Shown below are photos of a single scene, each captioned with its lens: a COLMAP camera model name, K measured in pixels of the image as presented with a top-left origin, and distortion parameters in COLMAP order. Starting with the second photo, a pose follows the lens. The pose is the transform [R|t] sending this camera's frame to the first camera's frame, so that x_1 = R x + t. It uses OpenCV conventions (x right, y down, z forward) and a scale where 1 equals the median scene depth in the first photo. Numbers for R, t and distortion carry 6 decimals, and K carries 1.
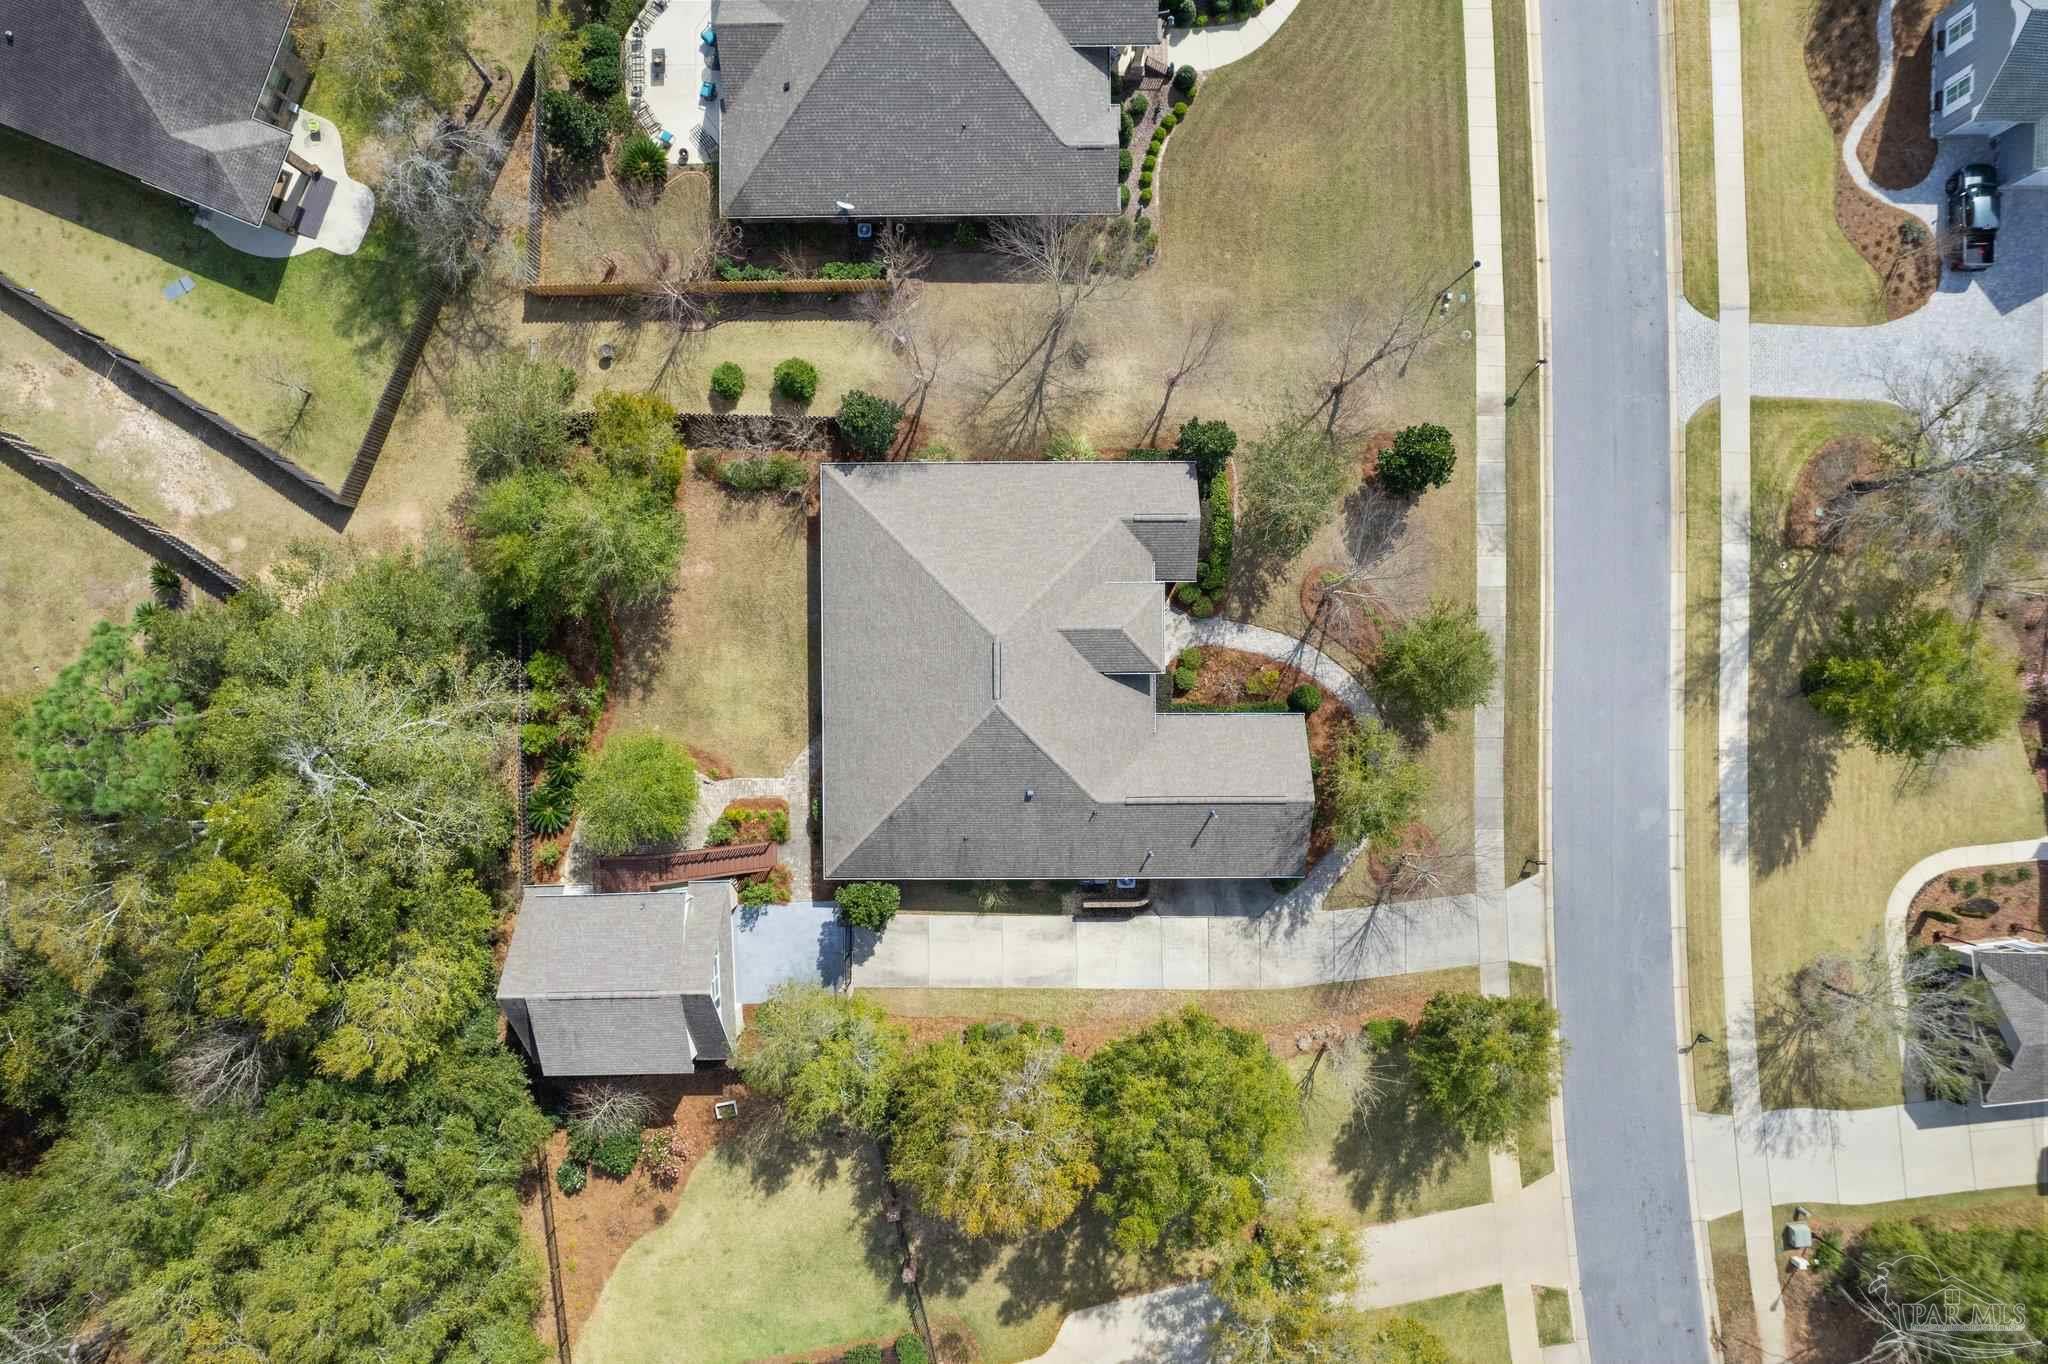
lens RADIAL K [[1318.5, 0, 1032.8], [0, 1318.5, 673.8], [0, 0, 1]] dist [-0.033779, 0.005647]
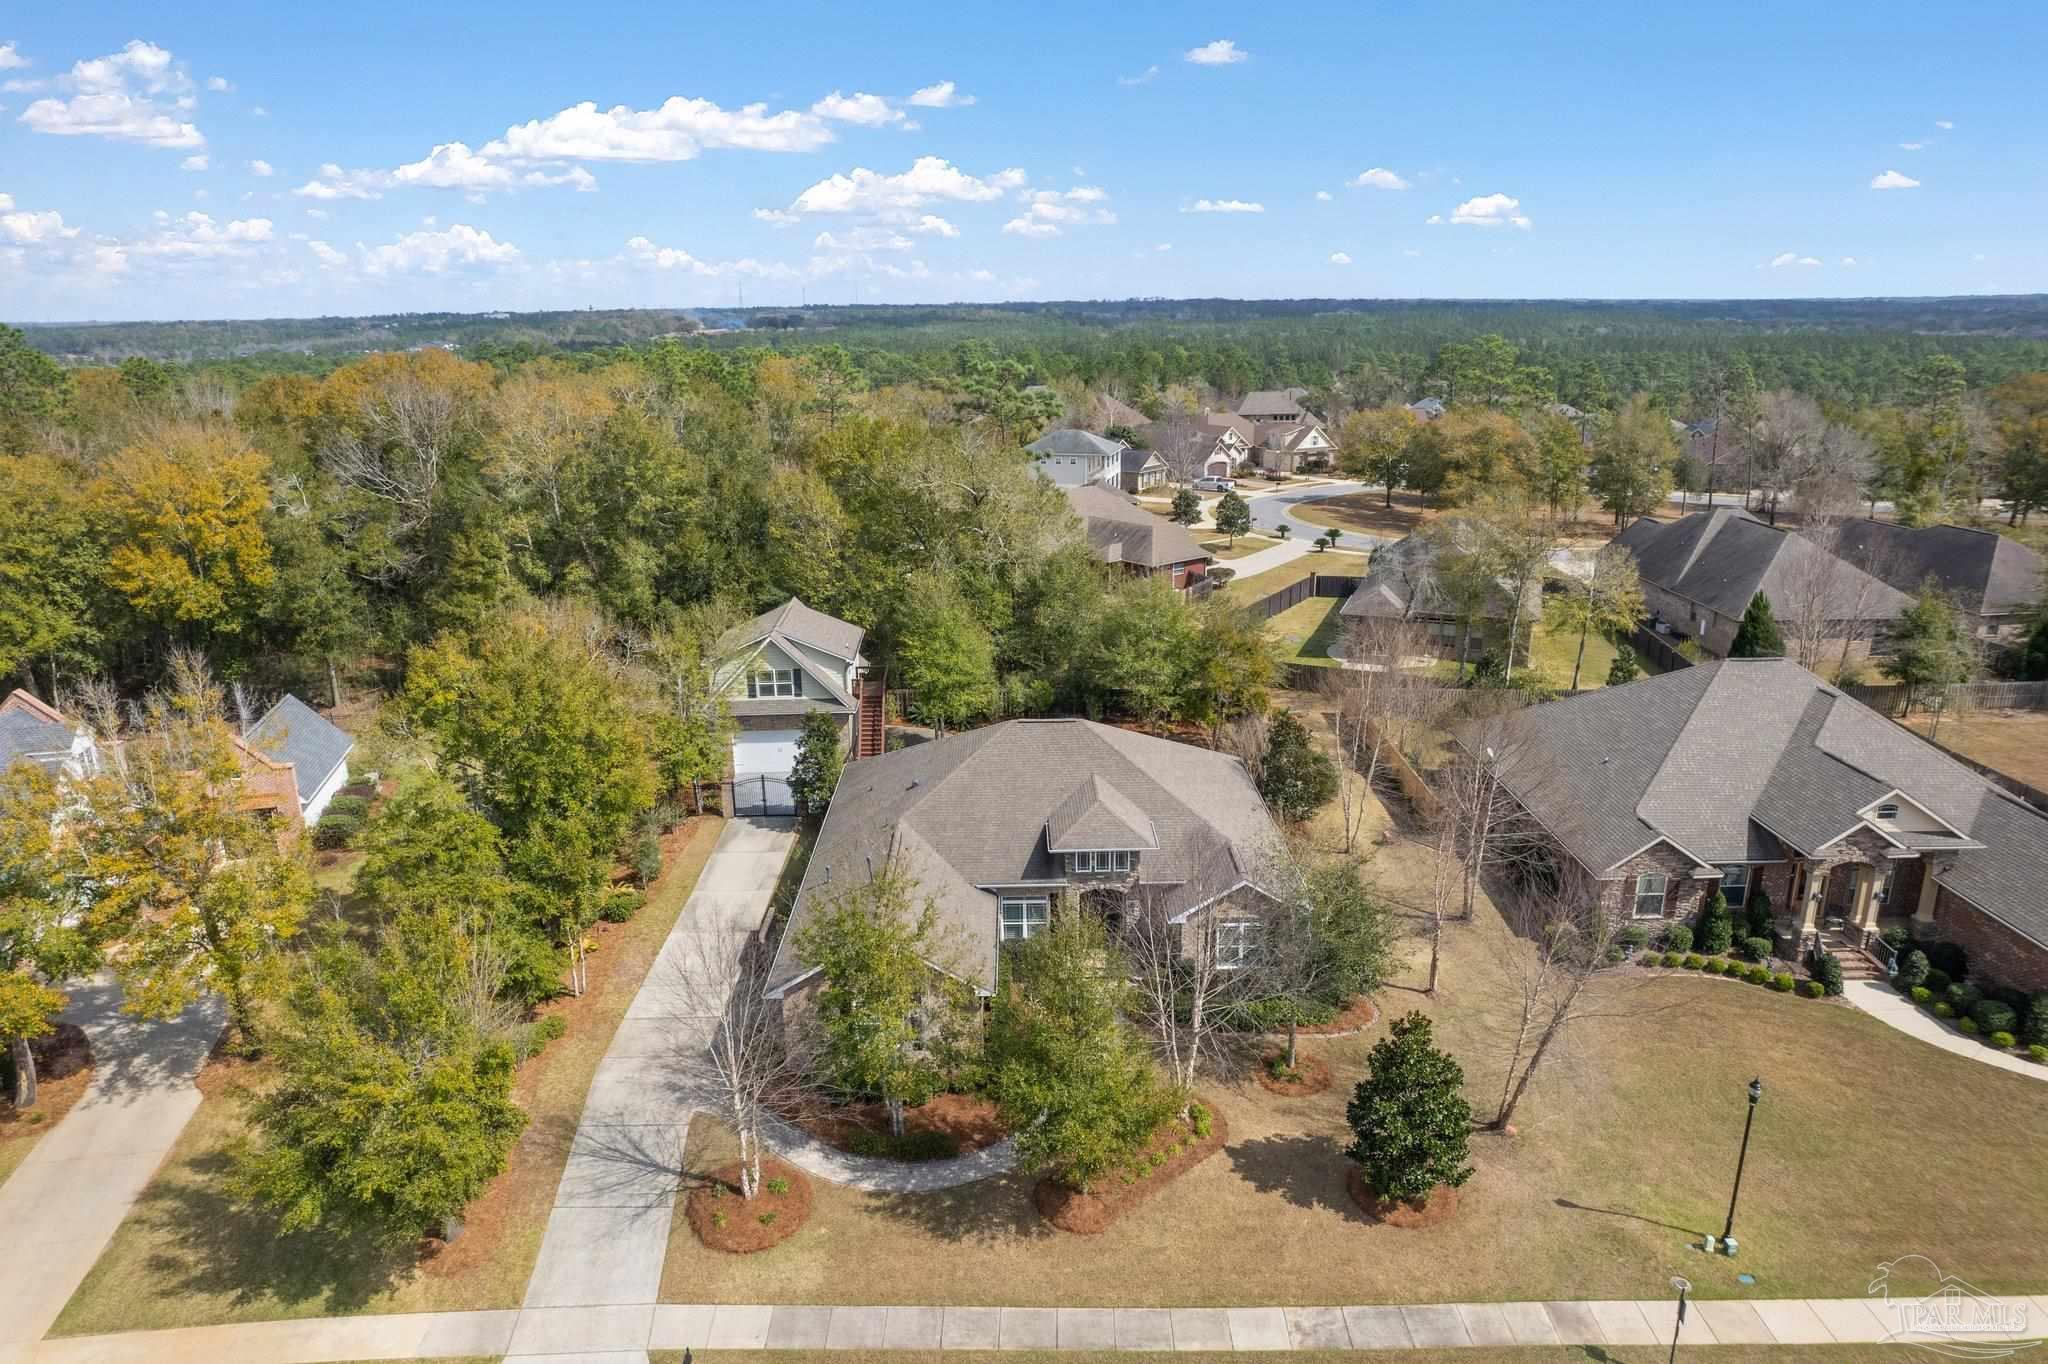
lens RADIAL K [[1298.2, 0, 1048.1], [0, 1298.2, 692.3], [0, 0, 1]] dist [-0.028009, 0.002926]
pose [[0.013699, 0.290062, -0.956910, 0.773041], [-0.999888, -0.001768, -0.014850, 0.014446], [-0.005999, 0.957006, 0.290005, 0.611914]]
